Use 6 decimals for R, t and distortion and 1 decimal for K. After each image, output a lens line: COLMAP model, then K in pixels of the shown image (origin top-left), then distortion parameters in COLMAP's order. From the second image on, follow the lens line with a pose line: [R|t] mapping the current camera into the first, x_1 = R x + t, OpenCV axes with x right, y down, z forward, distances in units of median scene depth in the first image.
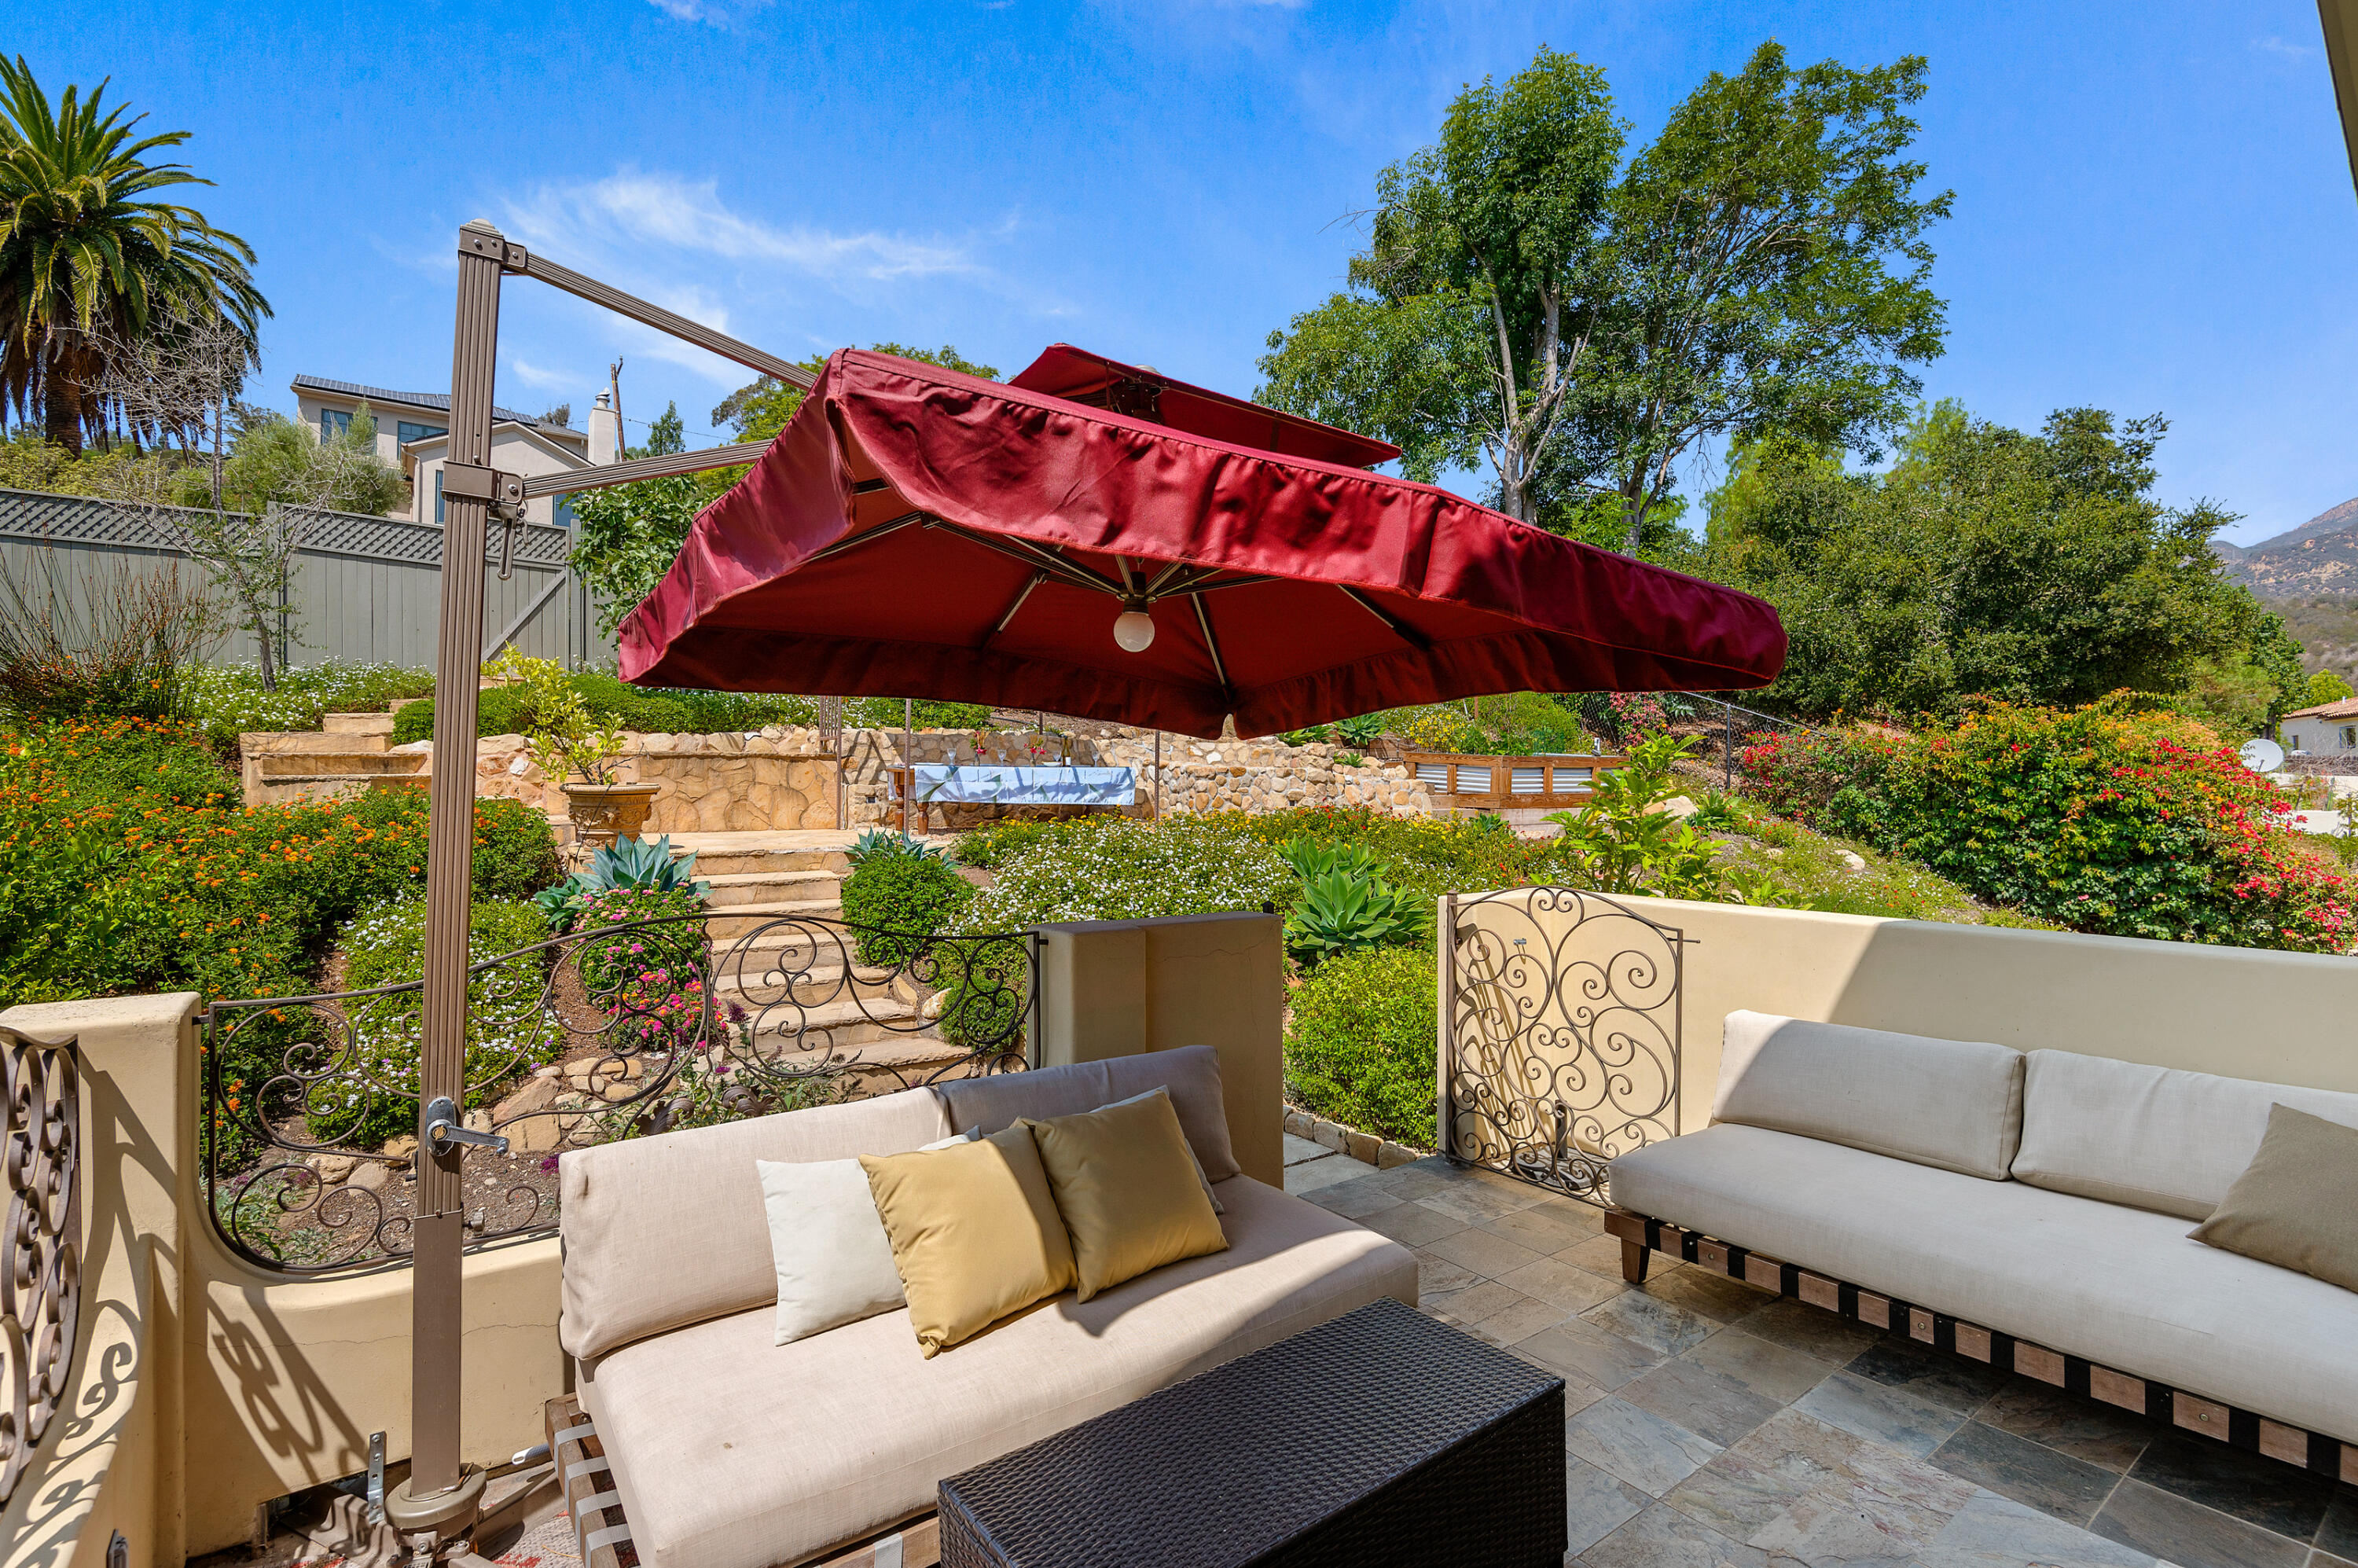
lens RADIAL K [[1079.8, 0, 1217.7], [0, 1079.8, 783.5], [0, 0, 1]] dist [0.031040, -0.028458]
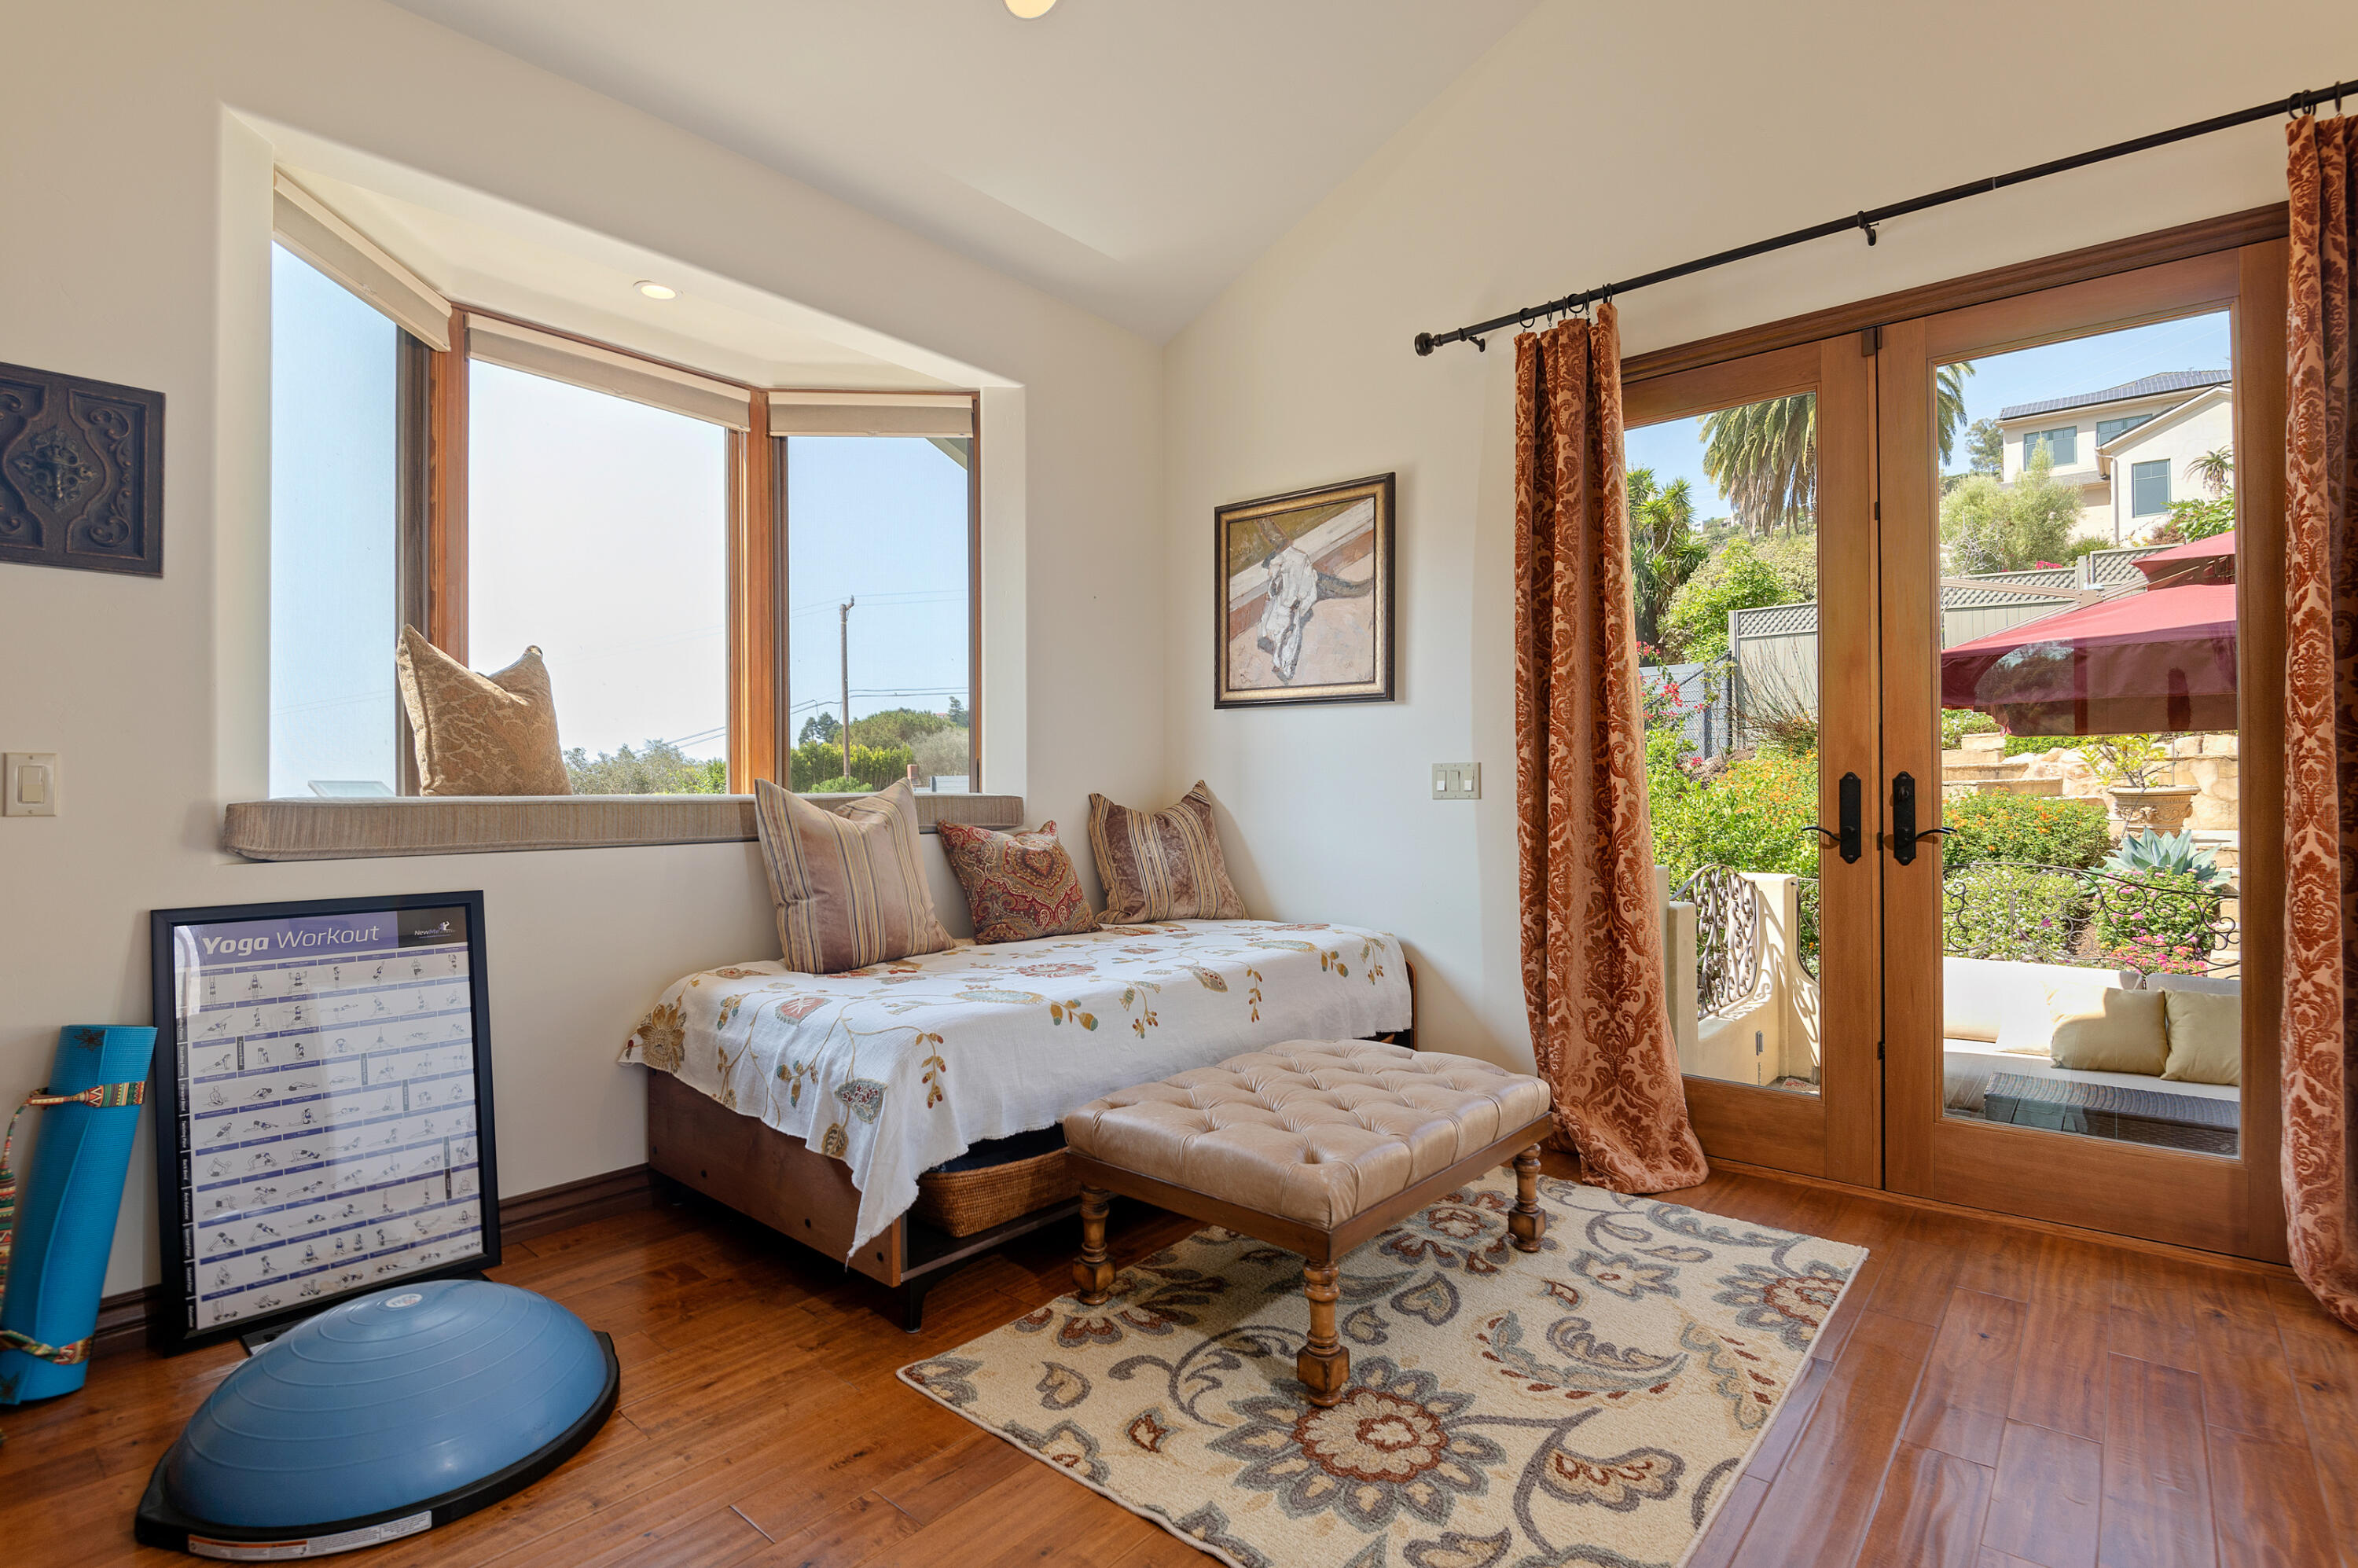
lens RADIAL K [[1079.8, 0, 1217.7], [0, 1079.8, 783.5], [0, 0, 1]] dist [0.031040, -0.028458]
pose [[0.227351, -0.009977, -0.973762, 0.244052], [0.015683, 0.999855, -0.006583, -0.007367], [0.973687, -0.013774, 0.227474, -0.181623]]
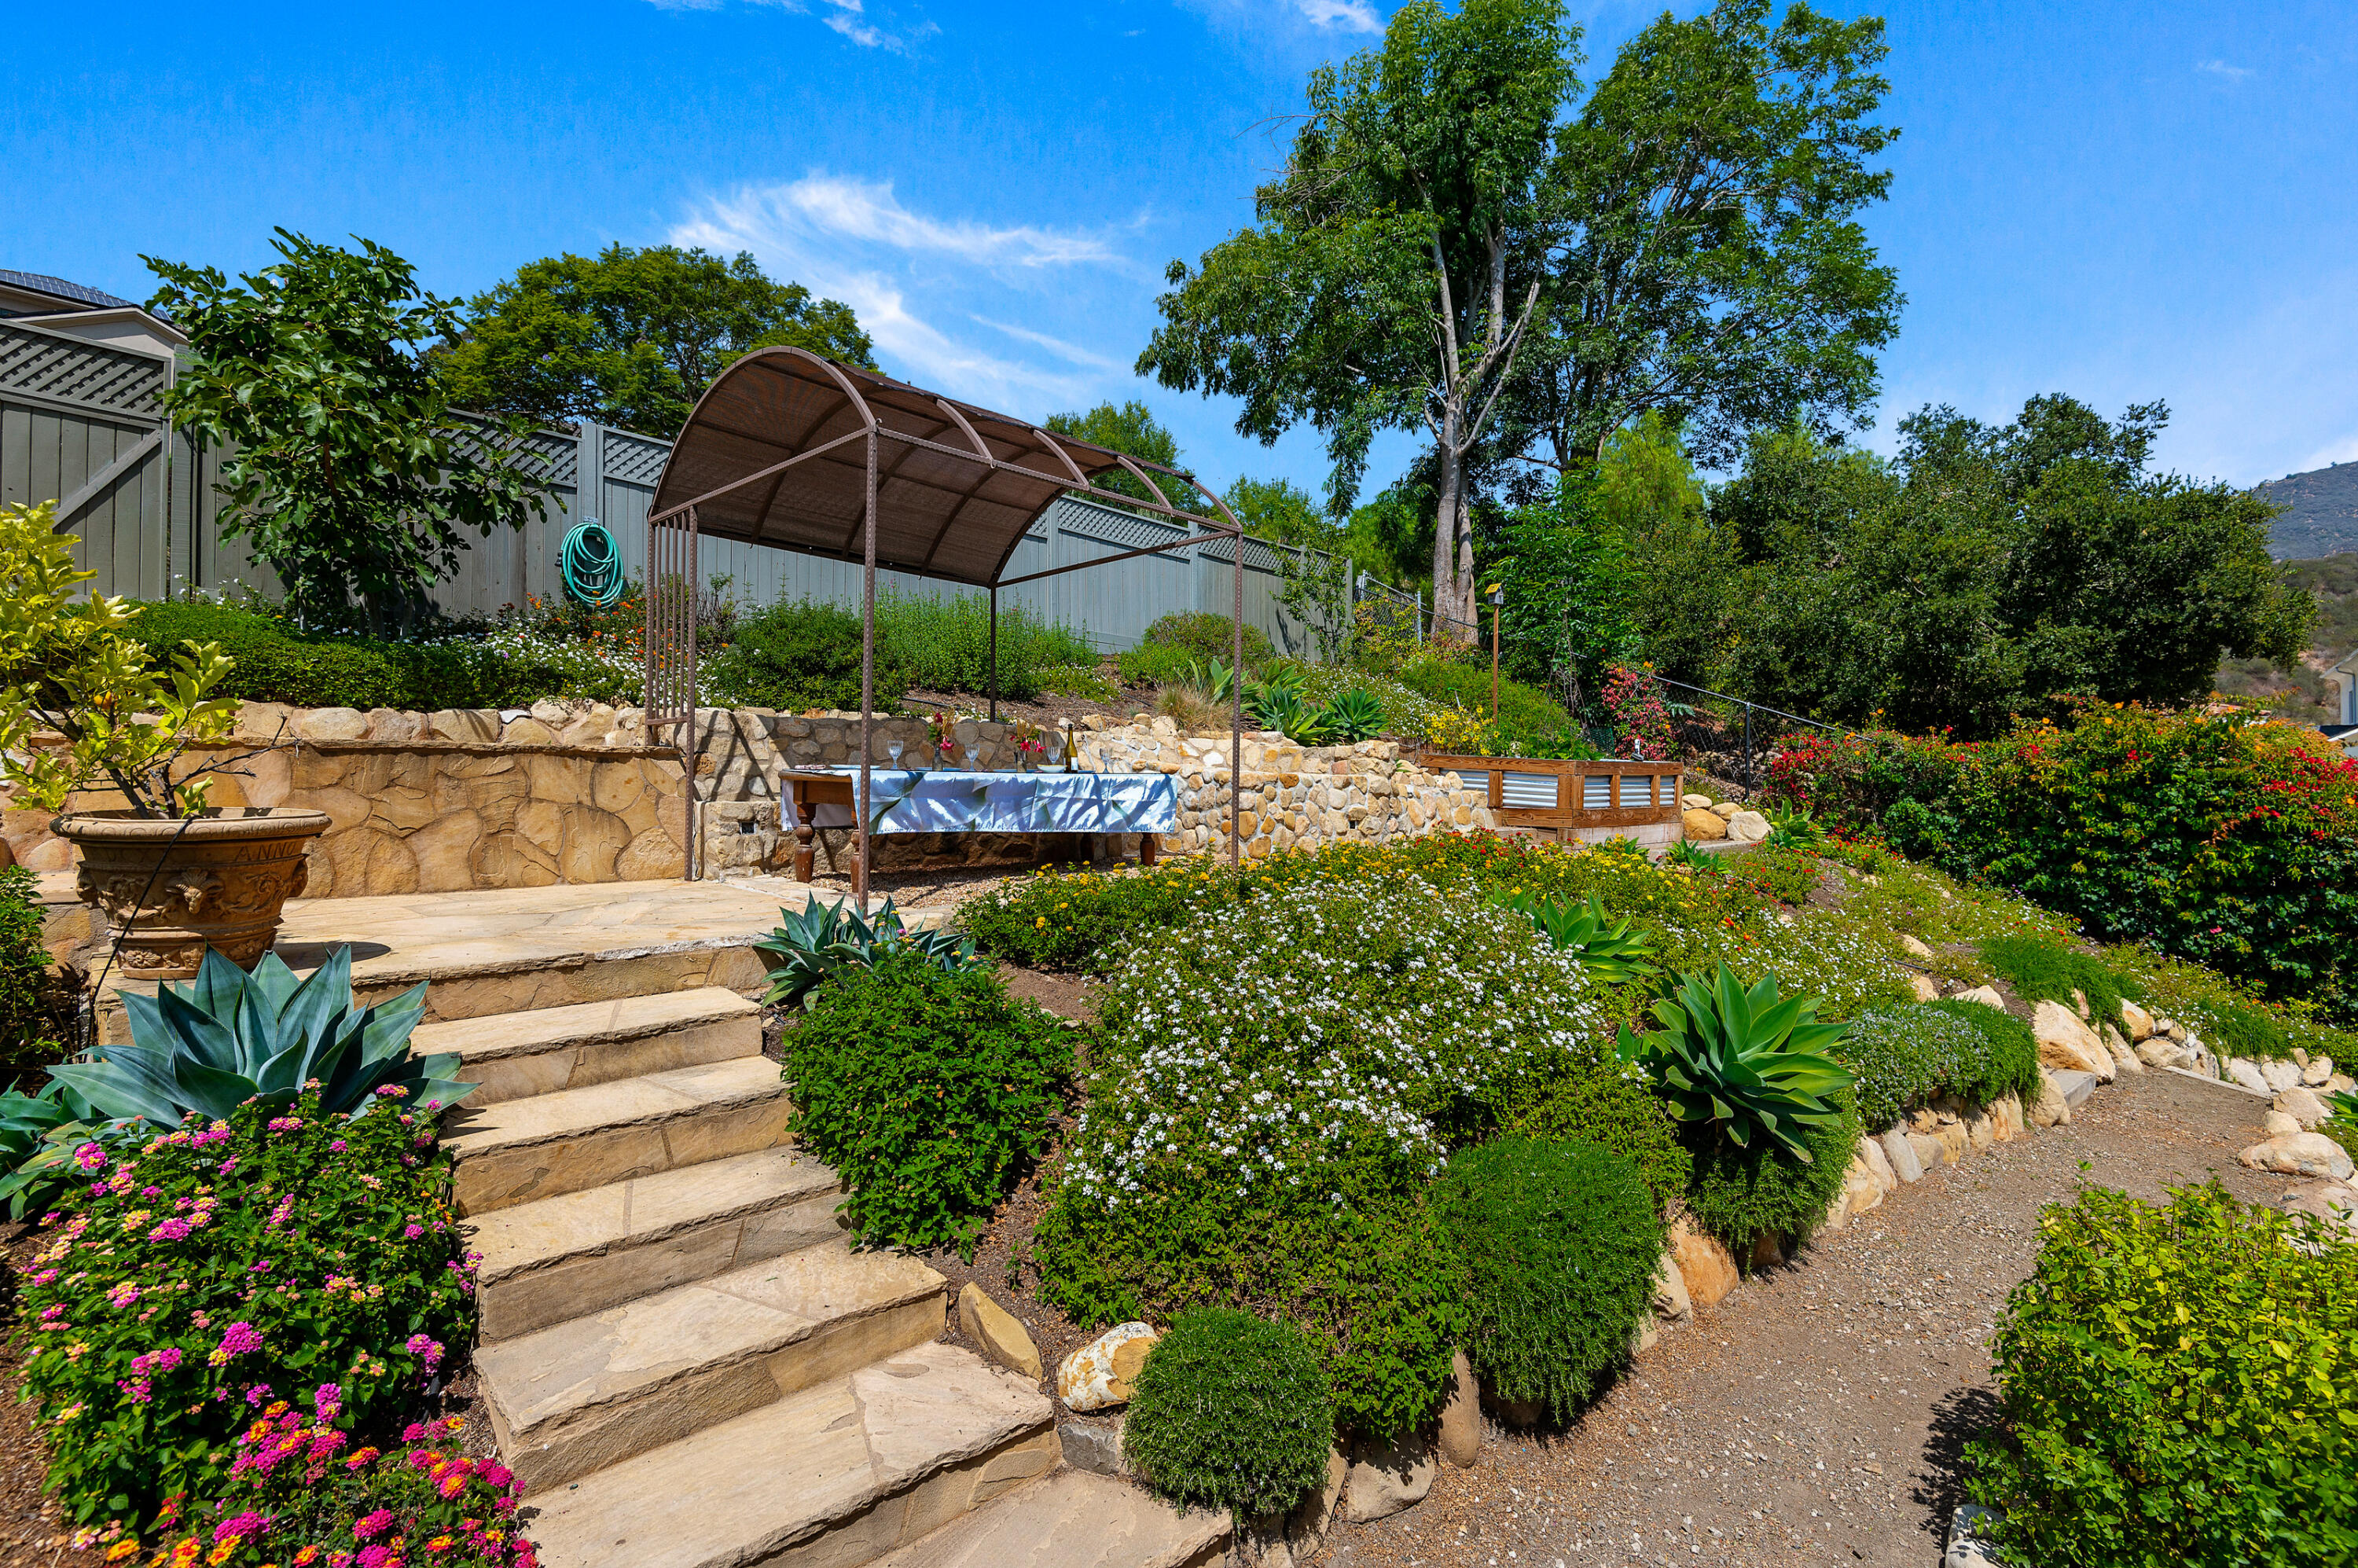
lens RADIAL K [[1079.8, 0, 1217.7], [0, 1079.8, 783.5], [0, 0, 1]] dist [0.031040, -0.028458]
pose [[0.979793, 0.004576, 0.199961, -0.163317], [-0.004499, 0.999990, -0.000843, -0.008196], [-0.199963, -0.000073, 0.979803, 0.325565]]
